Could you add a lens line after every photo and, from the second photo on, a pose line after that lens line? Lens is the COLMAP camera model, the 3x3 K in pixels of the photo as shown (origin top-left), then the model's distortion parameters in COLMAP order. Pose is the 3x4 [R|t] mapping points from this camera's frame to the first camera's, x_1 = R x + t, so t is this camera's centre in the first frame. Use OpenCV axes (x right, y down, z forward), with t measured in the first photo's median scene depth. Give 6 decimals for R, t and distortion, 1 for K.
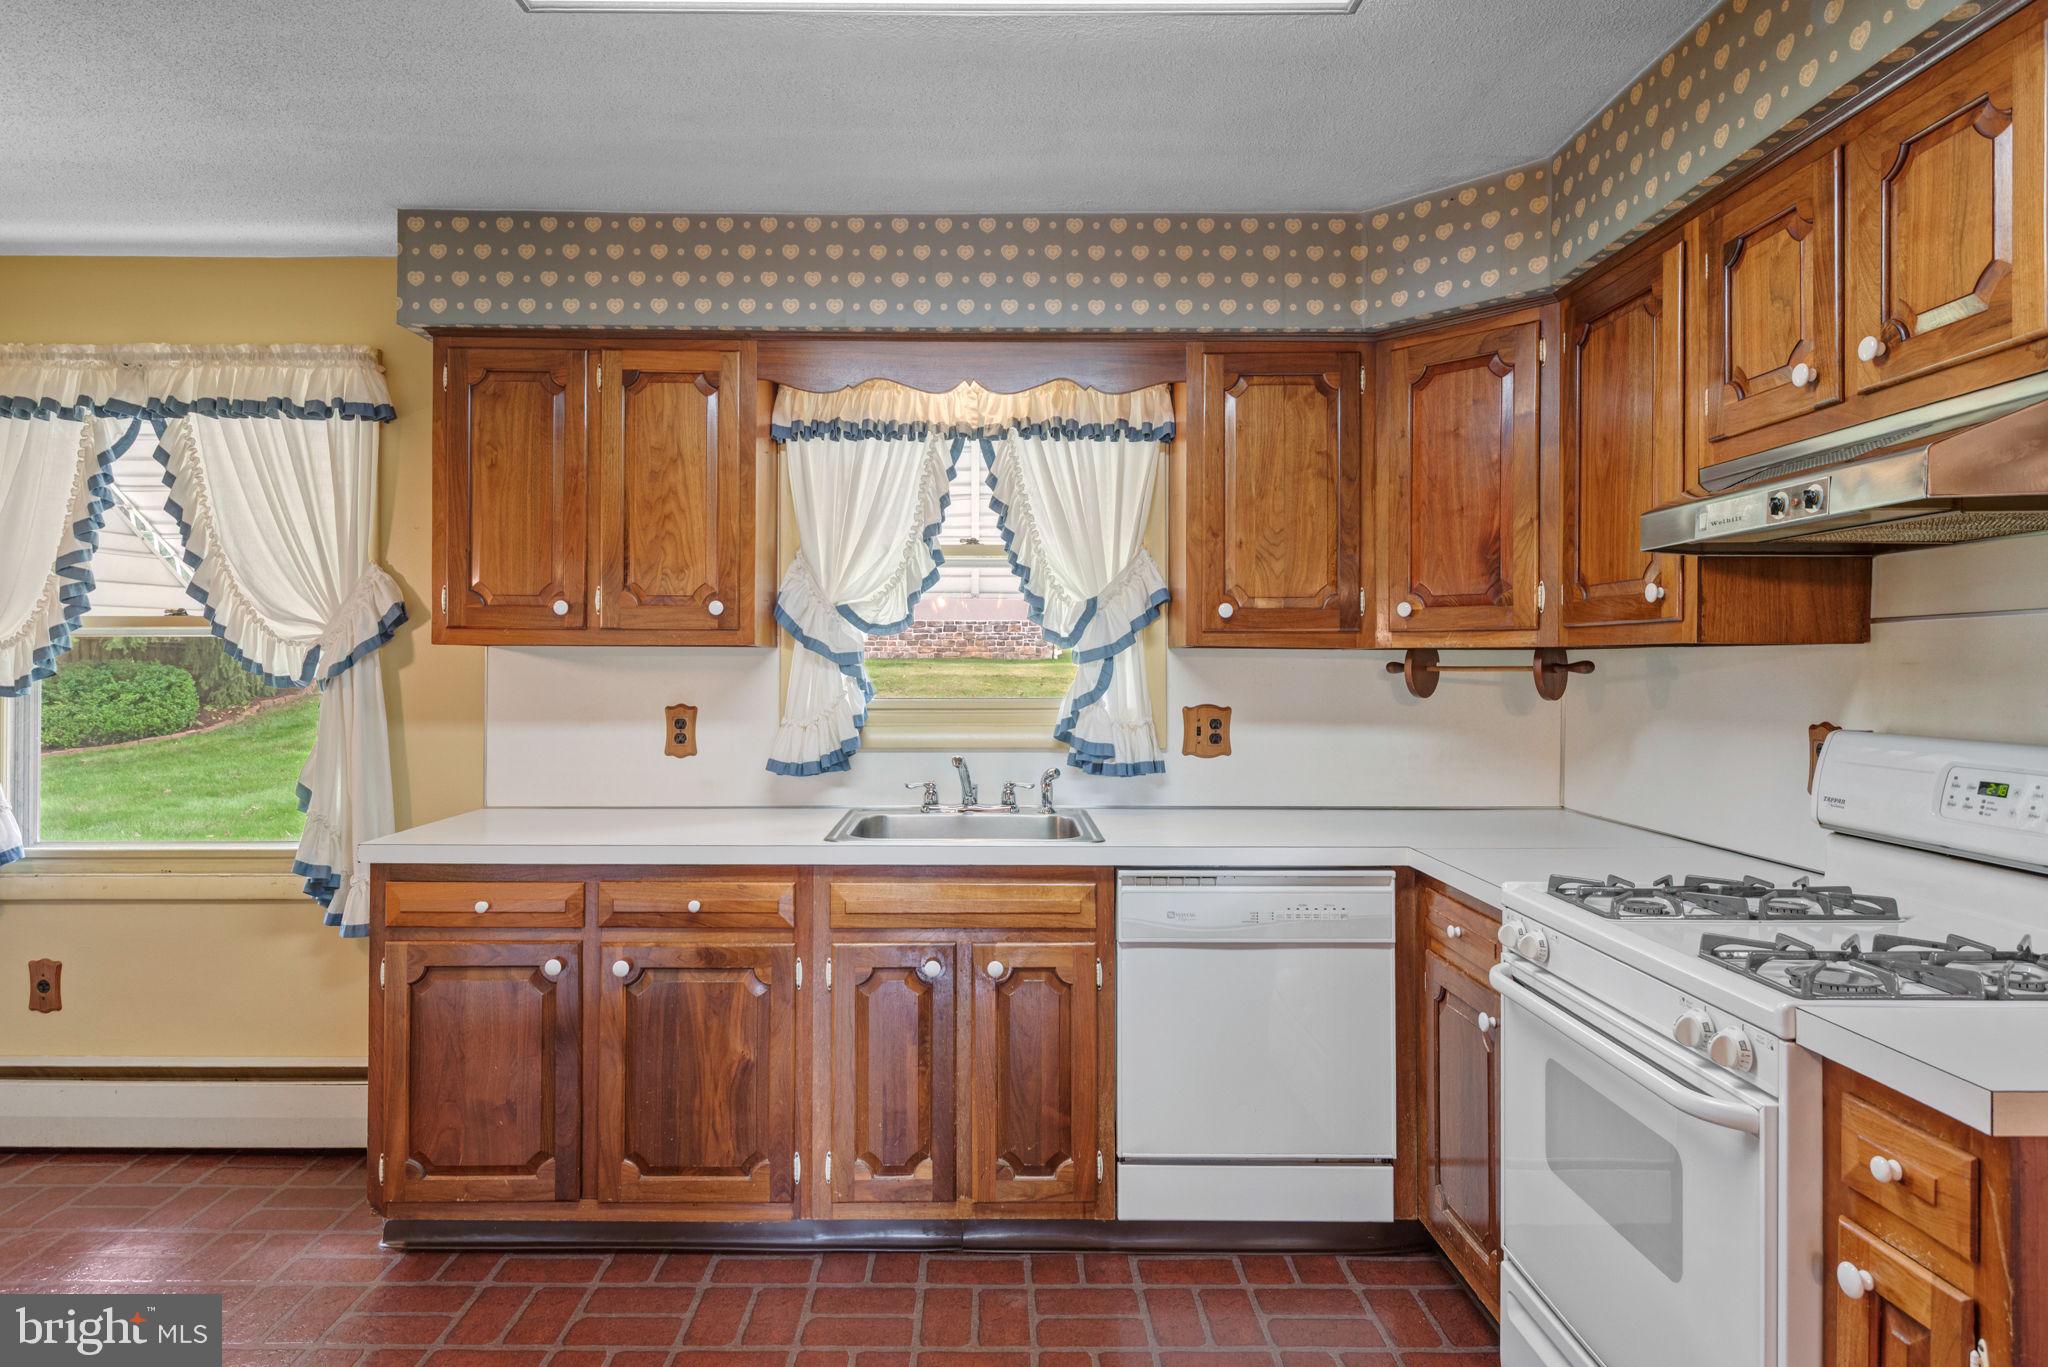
lens RADIAL K [[1194.7, 0, 991.7], [0, 1194.7, 660.6], [0, 0, 1]] dist [0.027738, -0.021688]
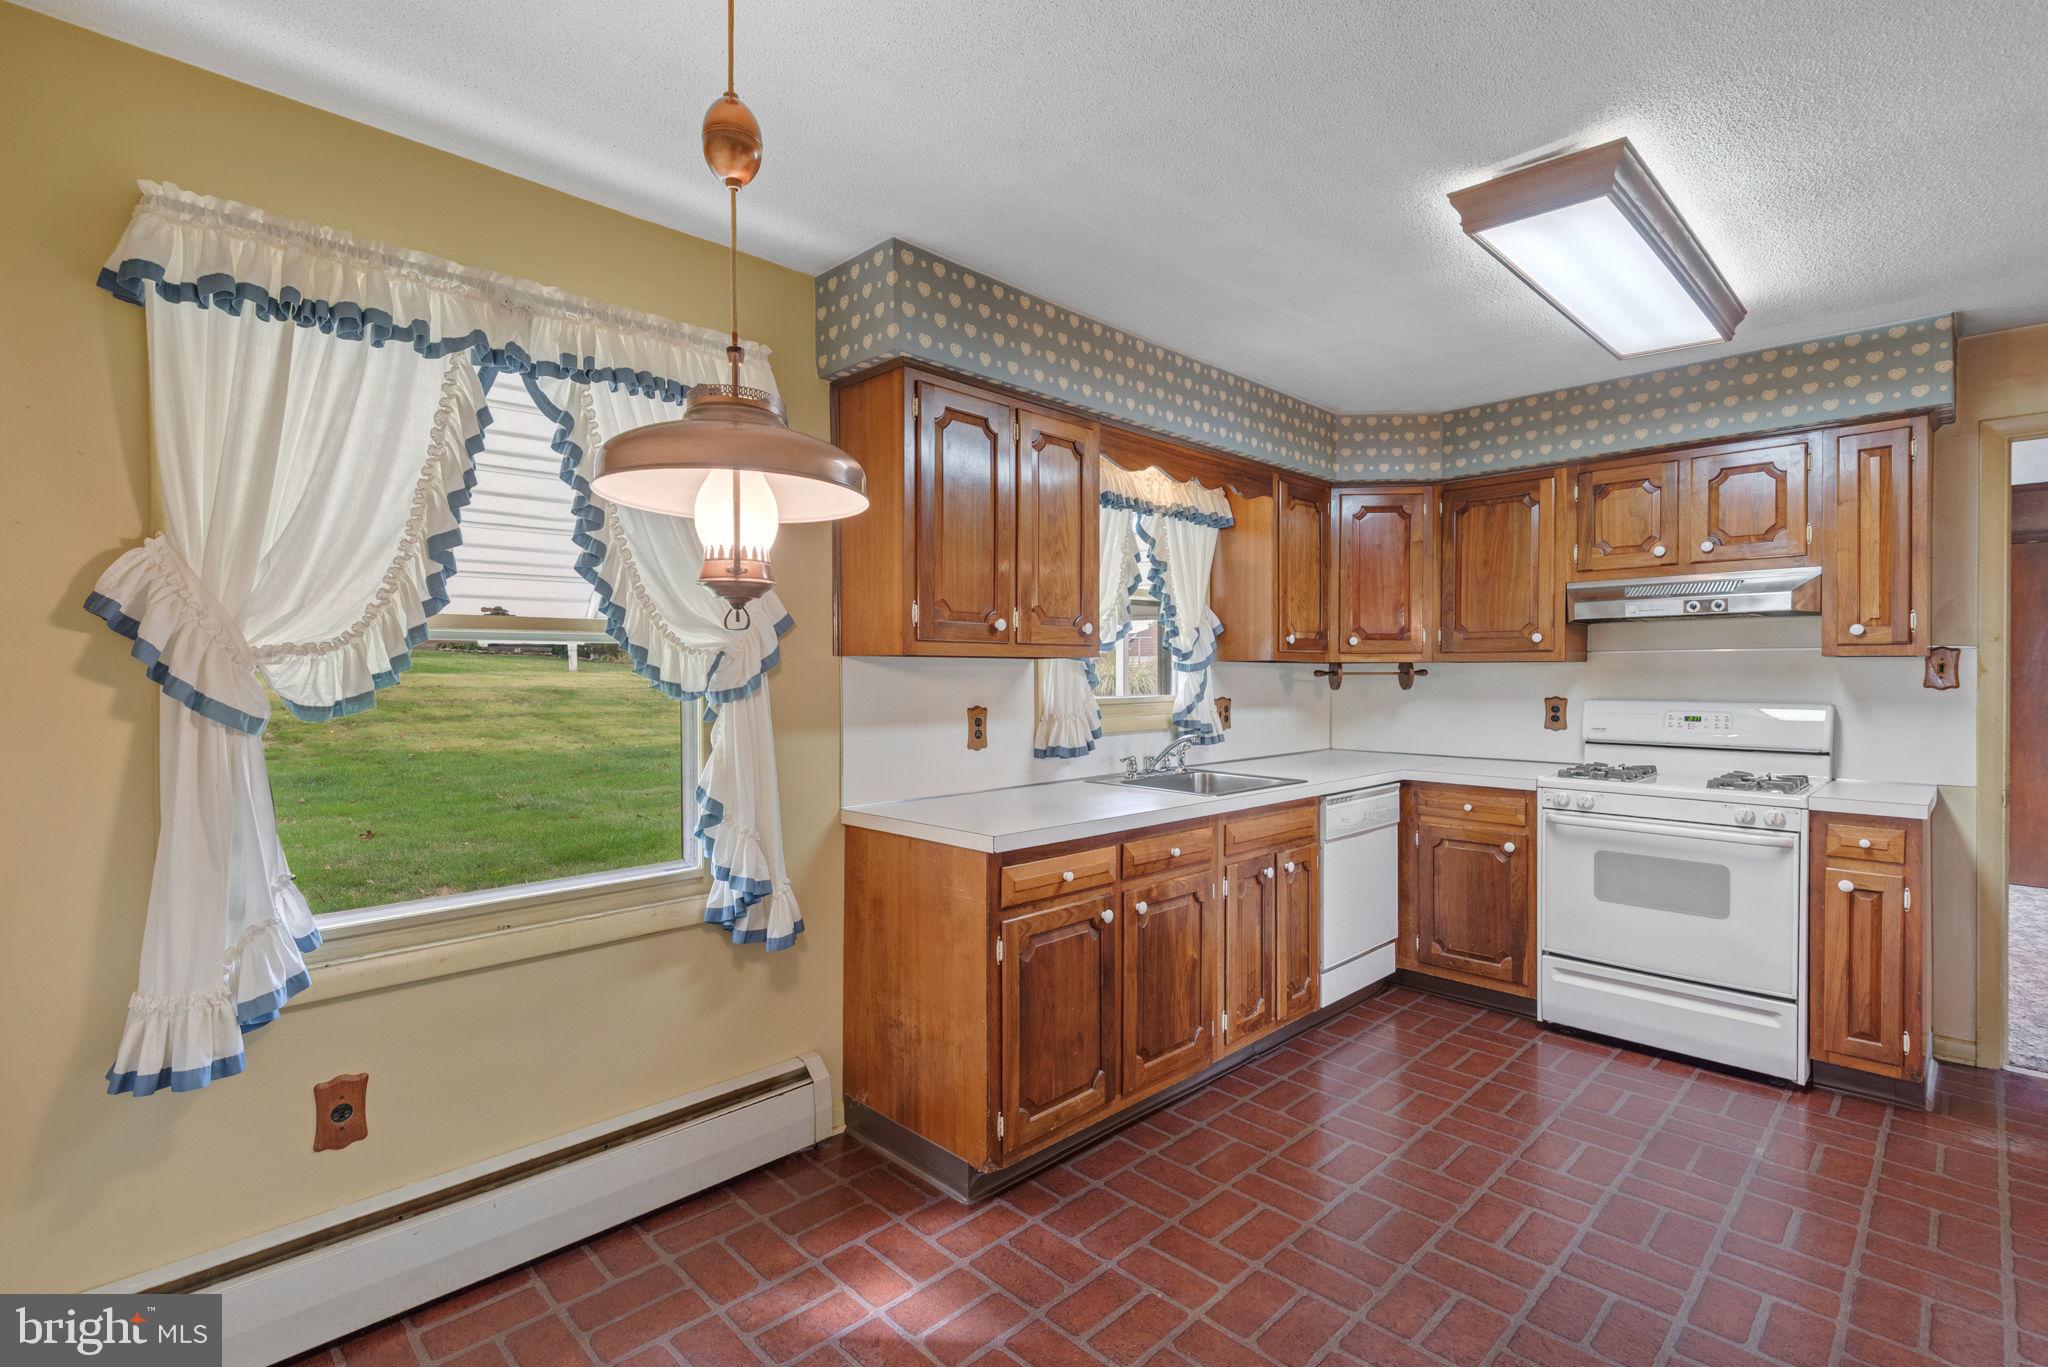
lens RADIAL K [[952.0, 0, 1024.0], [0, 952.0, 683.5], [0, 0, 1]] dist [0.025243, -0.000433]
pose [[0.712887, -0.010480, 0.701201, -1.085491], [-0.000338, 0.999883, 0.015287, -0.000561], [-0.701279, -0.011135, 0.712800, 0.348992]]
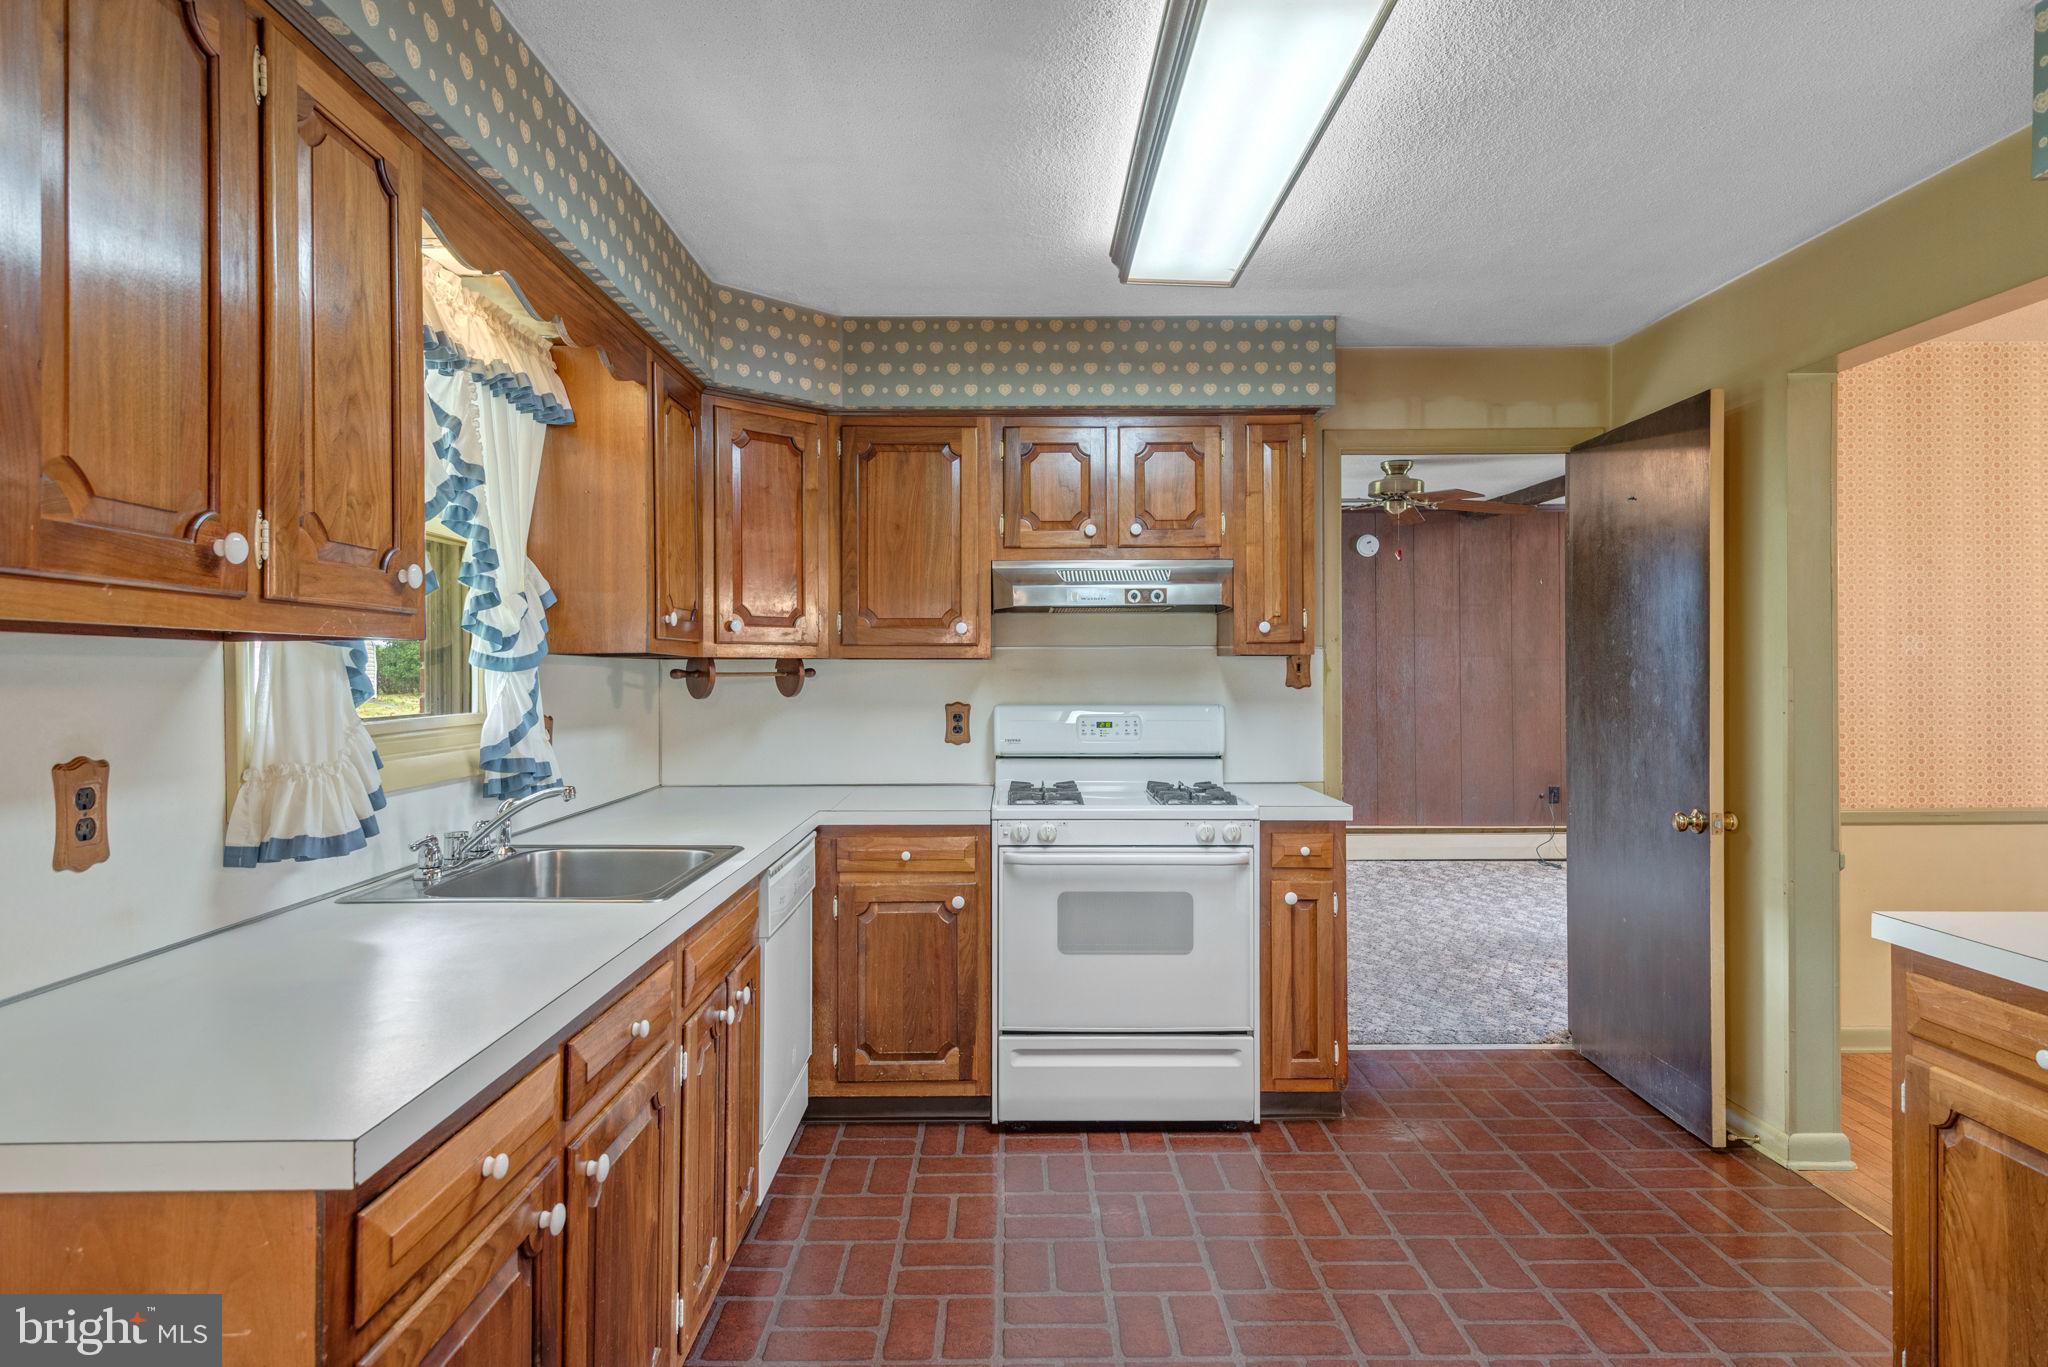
lens RADIAL K [[1136.7, 0, 1021.0], [0, 1136.7, 673.1], [0, 0, 1]] dist [0.048443, -0.023229]
pose [[-0.003873, -0.002660, 0.999989, -0.871354], [-0.001168, 0.999996, 0.002655, 0.002002], [-0.999992, -0.001158, -0.003876, 0.766363]]
